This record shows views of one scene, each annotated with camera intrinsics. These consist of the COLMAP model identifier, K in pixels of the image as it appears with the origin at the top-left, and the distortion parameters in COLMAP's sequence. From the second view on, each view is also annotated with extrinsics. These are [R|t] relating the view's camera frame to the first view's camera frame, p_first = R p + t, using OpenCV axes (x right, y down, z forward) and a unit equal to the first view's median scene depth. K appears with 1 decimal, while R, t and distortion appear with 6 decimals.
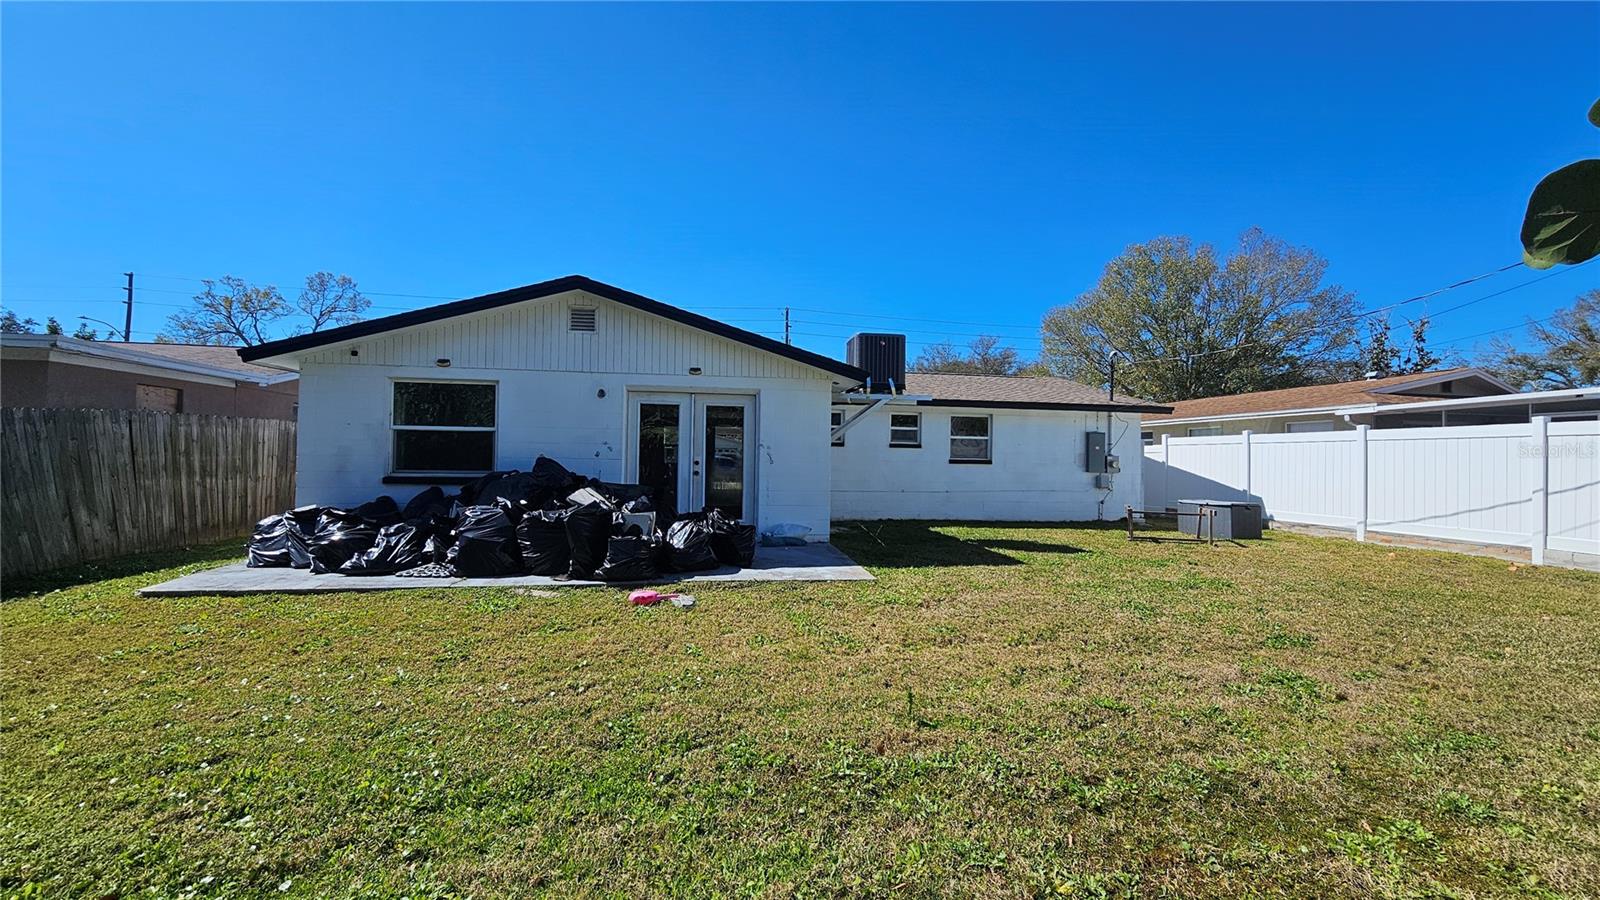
lens RADIAL K [[657.2, 0, 791.1], [0, 657.2, 451.9], [0, 0, 1]] dist [-0.002534, 0.001249]
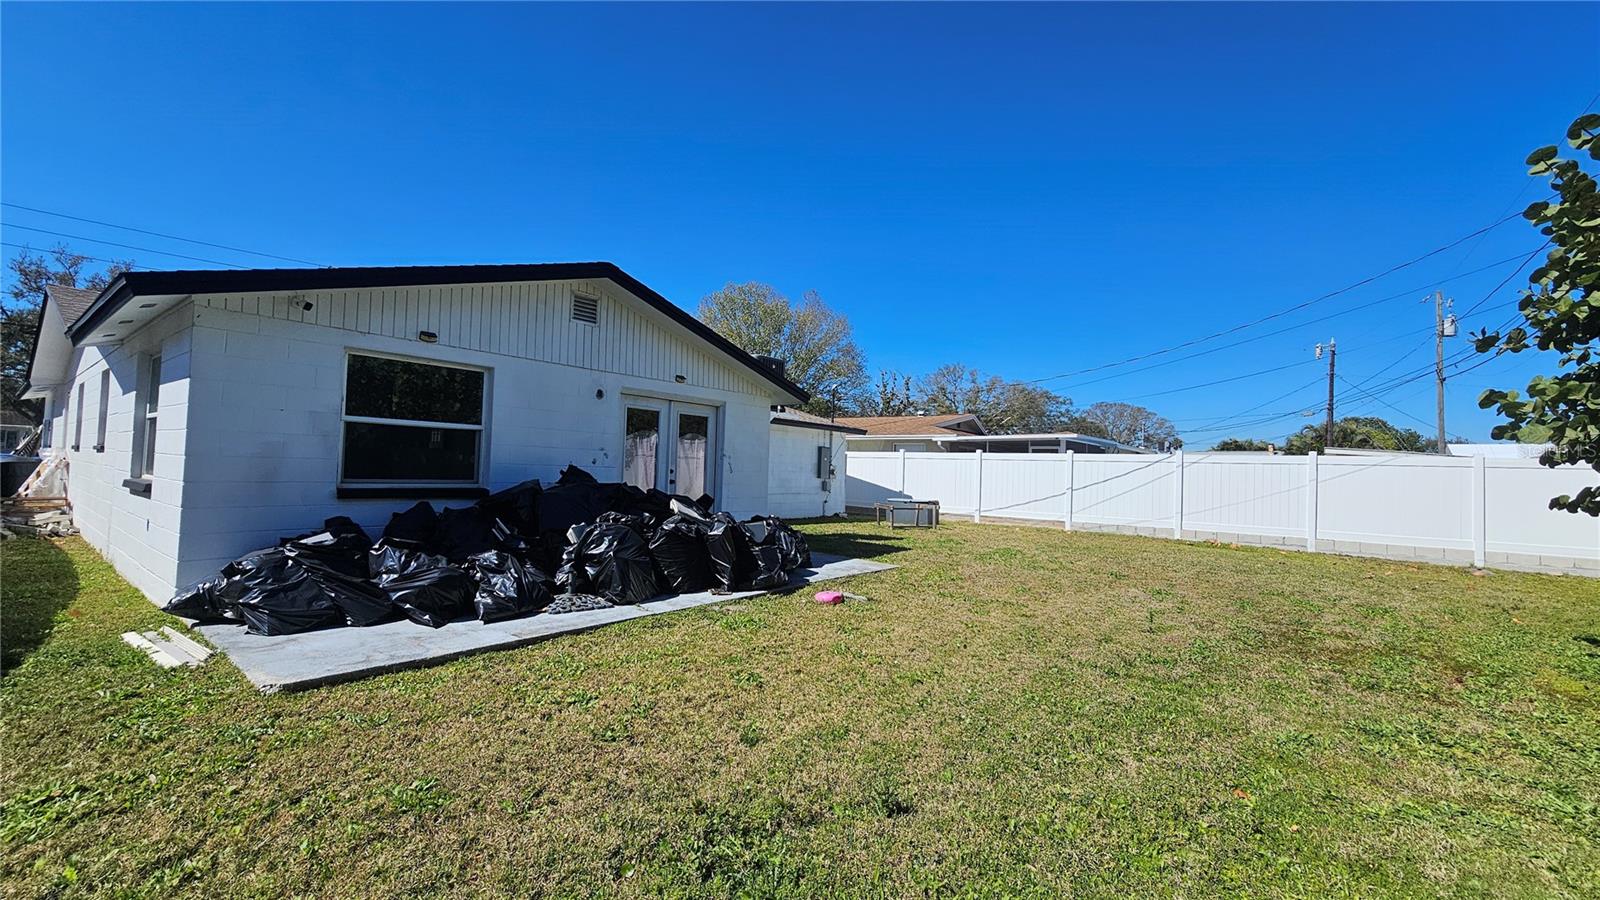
lens RADIAL K [[657.2, 0, 795.6], [0, 657.2, 445.5], [0, 0, 1]] dist [-0.002534, 0.001249]
pose [[0.741736, 0.034005, 0.669830, -0.667493], [-0.026452, 0.999420, -0.021446, -0.005624], [-0.670171, -0.001811, 0.742205, 0.144941]]
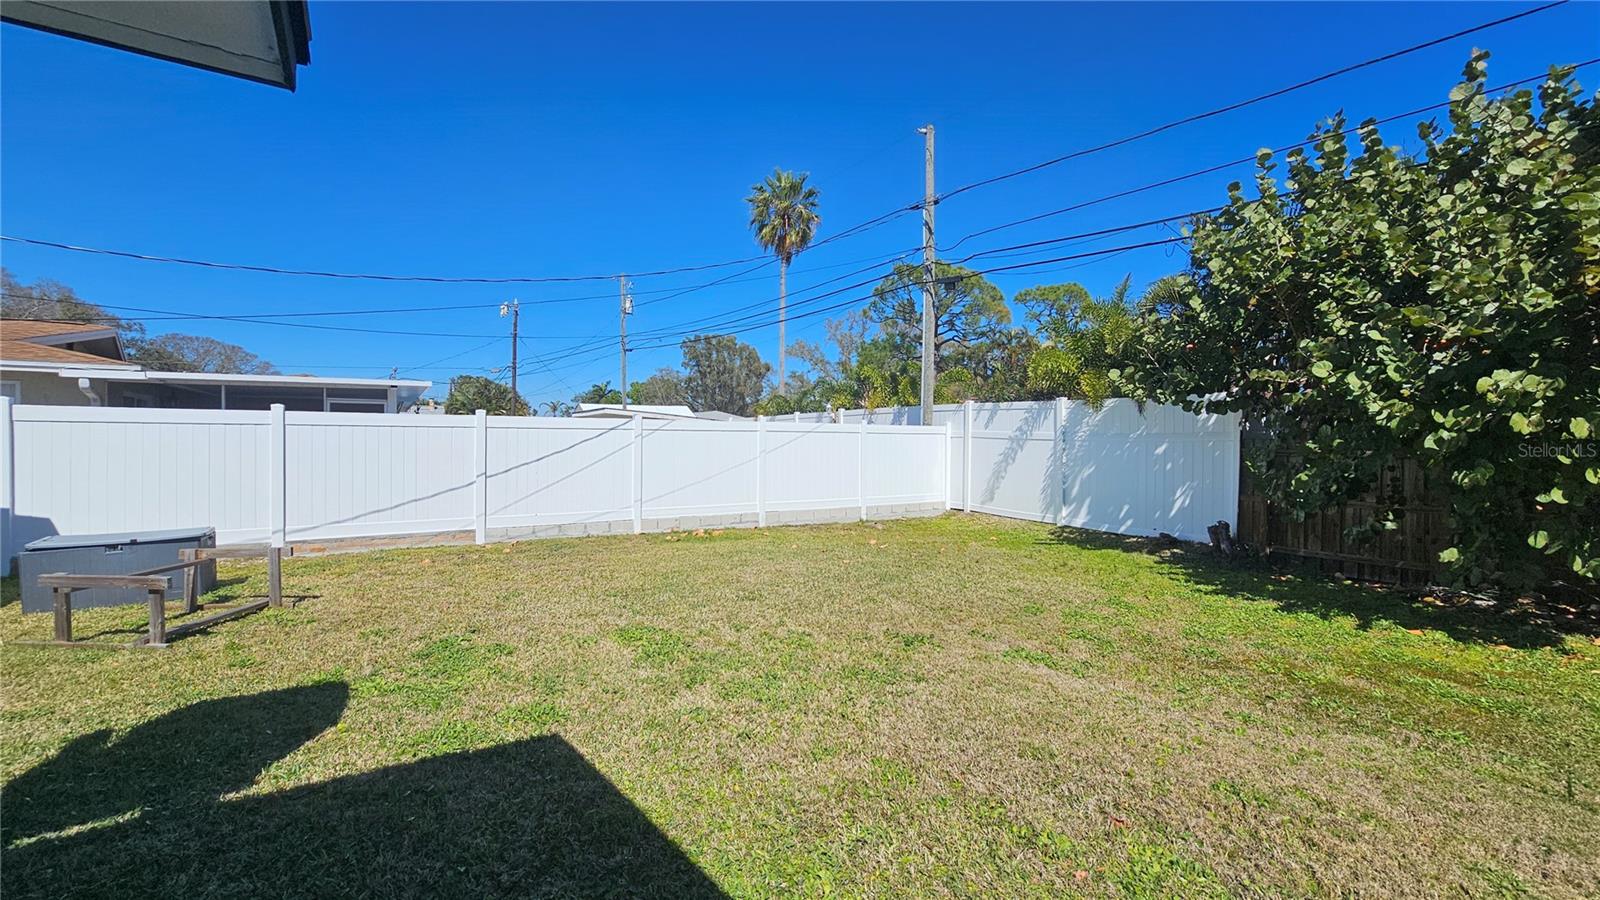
lens RADIAL K [[657.2, 0, 799.7], [0, 657.2, 442.2], [0, 0, 1]] dist [-0.002534, 0.001249]
pose [[-0.390702, -0.020950, 0.920279, -0.076246], [-0.018927, 0.999712, 0.014722, -0.024337], [-0.920322, -0.011666, -0.390987, 0.936031]]
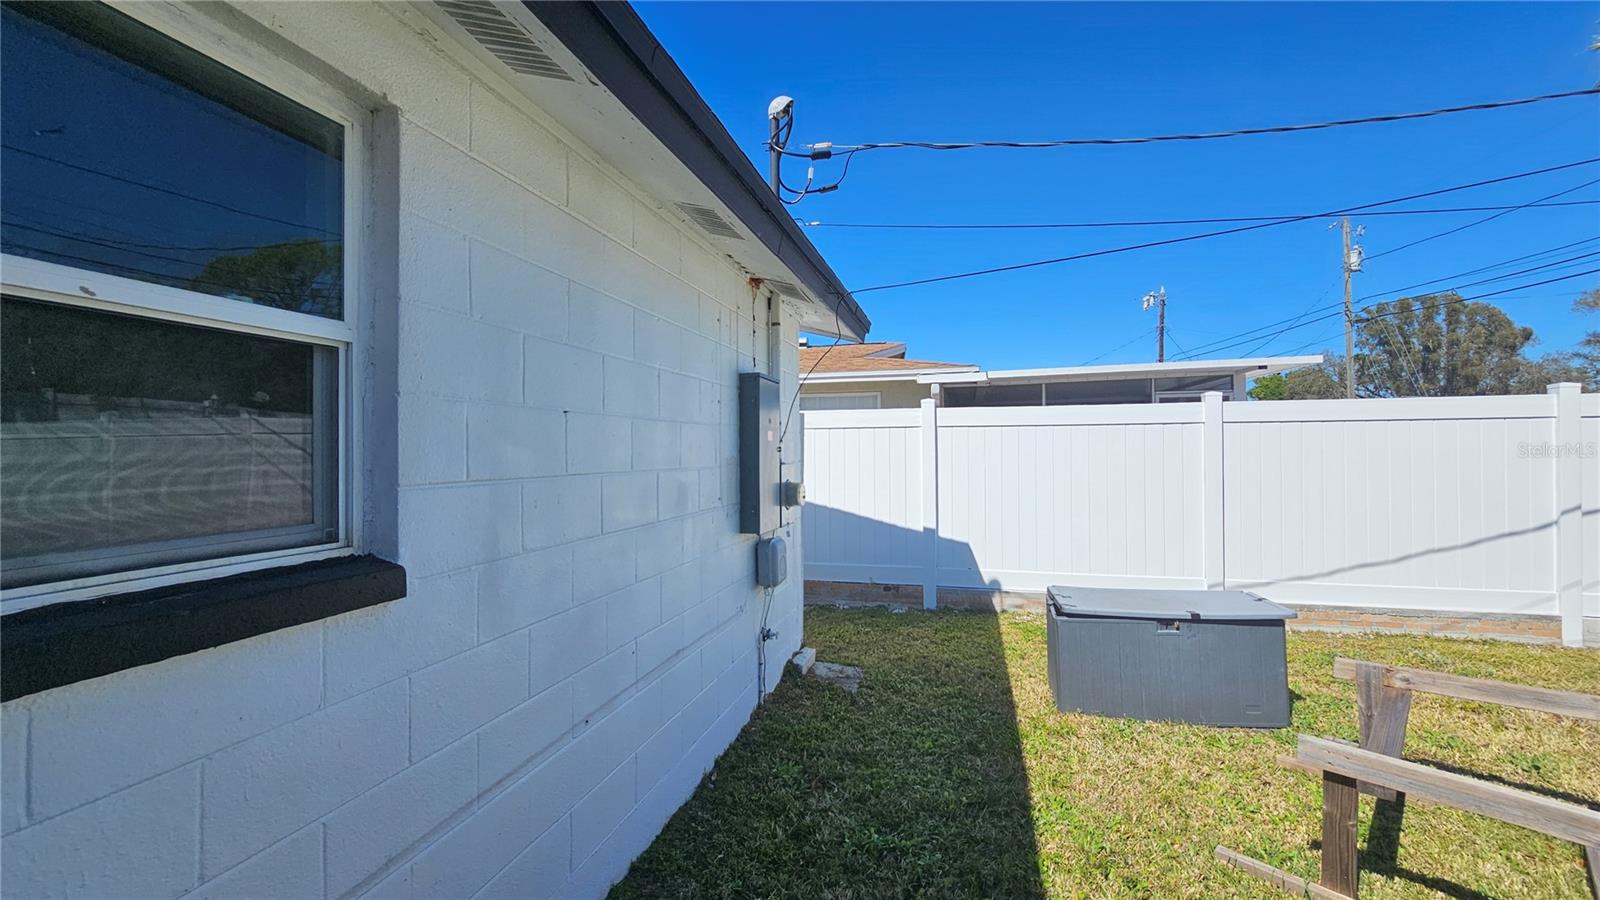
lens RADIAL K [[657.2, 0, 796.7], [0, 657.2, 443.9], [0, 0, 1]] dist [-0.002534, 0.001249]
pose [[0.408921, -0.009896, 0.912516, 0.358723], [0.005664, 0.999949, 0.008306, -0.008544], [-0.912552, 0.001772, 0.408956, 1.367790]]
